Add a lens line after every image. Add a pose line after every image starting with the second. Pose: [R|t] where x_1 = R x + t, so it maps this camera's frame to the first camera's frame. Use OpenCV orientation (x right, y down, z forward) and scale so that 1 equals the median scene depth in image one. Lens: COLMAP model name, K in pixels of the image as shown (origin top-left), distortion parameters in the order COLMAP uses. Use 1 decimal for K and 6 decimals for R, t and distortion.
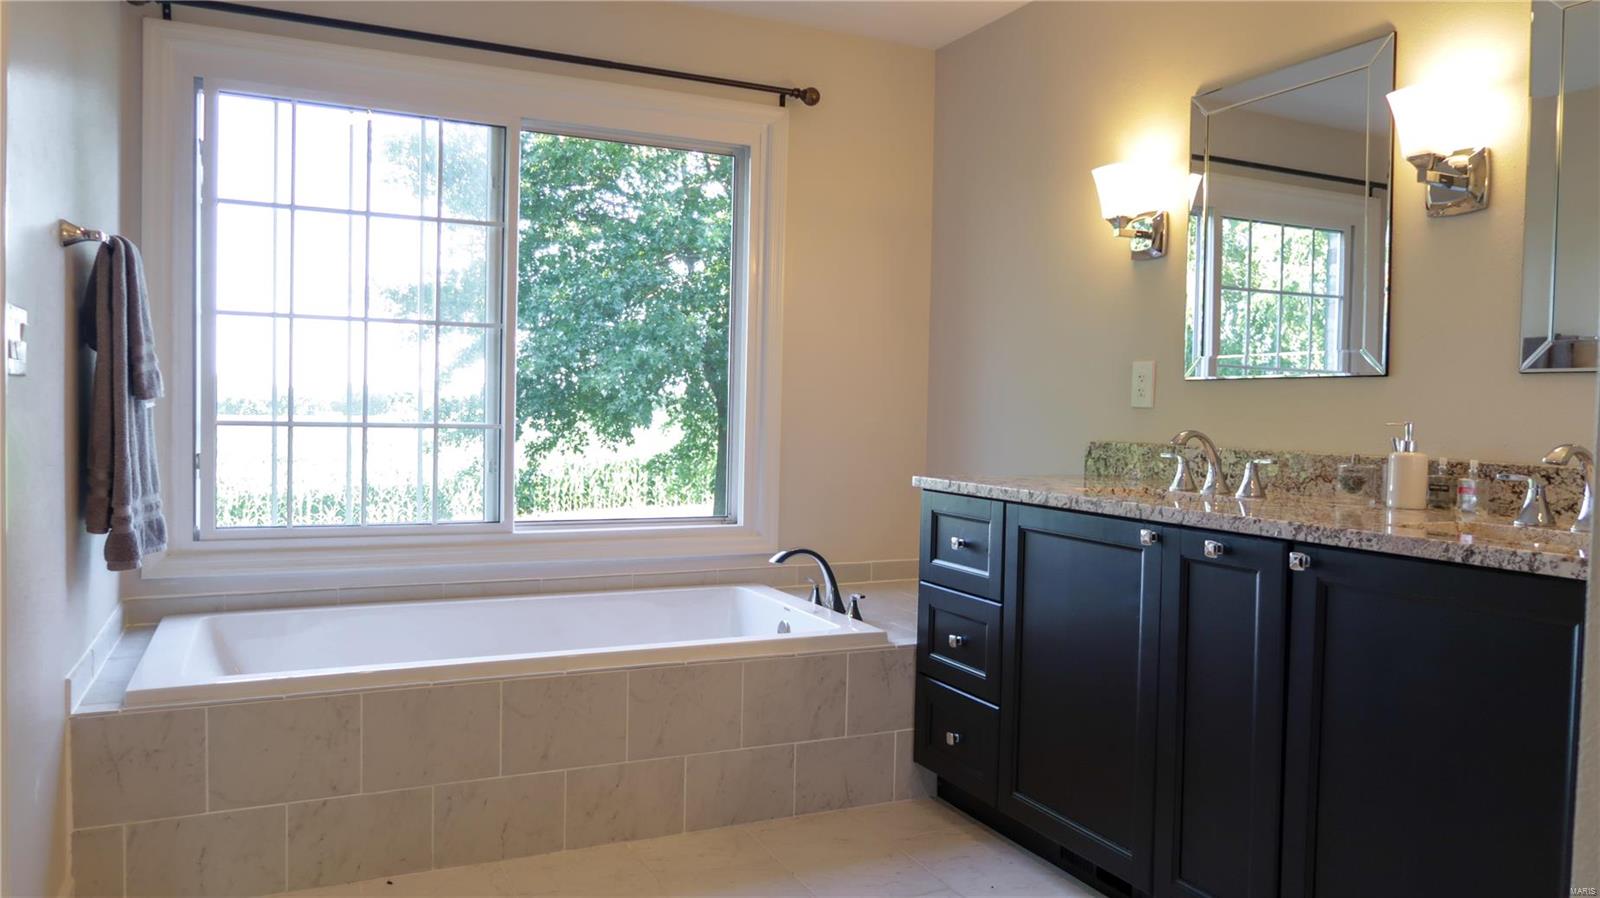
lens RADIAL K [[1114.0, 0, 807.5], [0, 1114.0, 445.4], [0, 0, 1]] dist [-0.018052, 0.007212]
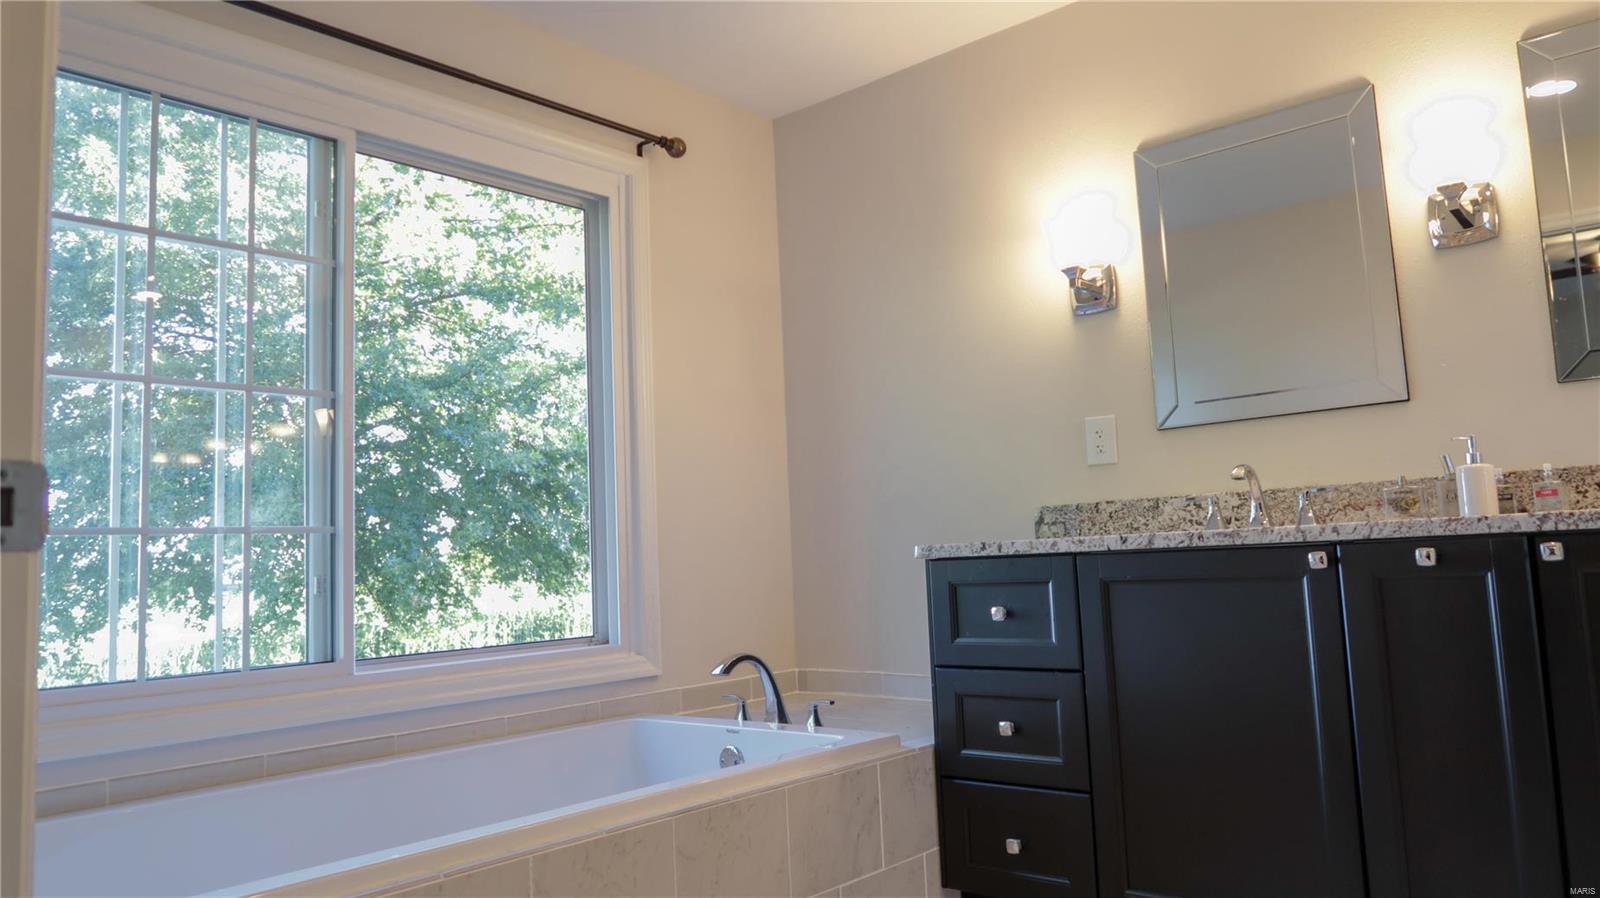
lens RADIAL K [[1114.0, 0, 807.5], [0, 1114.0, 445.4], [0, 0, 1]] dist [-0.018052, 0.007212]
pose [[0.915248, -0.022765, 0.402246, -0.380385], [0.079197, 0.989089, -0.124224, 0.058551], [-0.395029, 0.145552, 0.907065, 0.268431]]
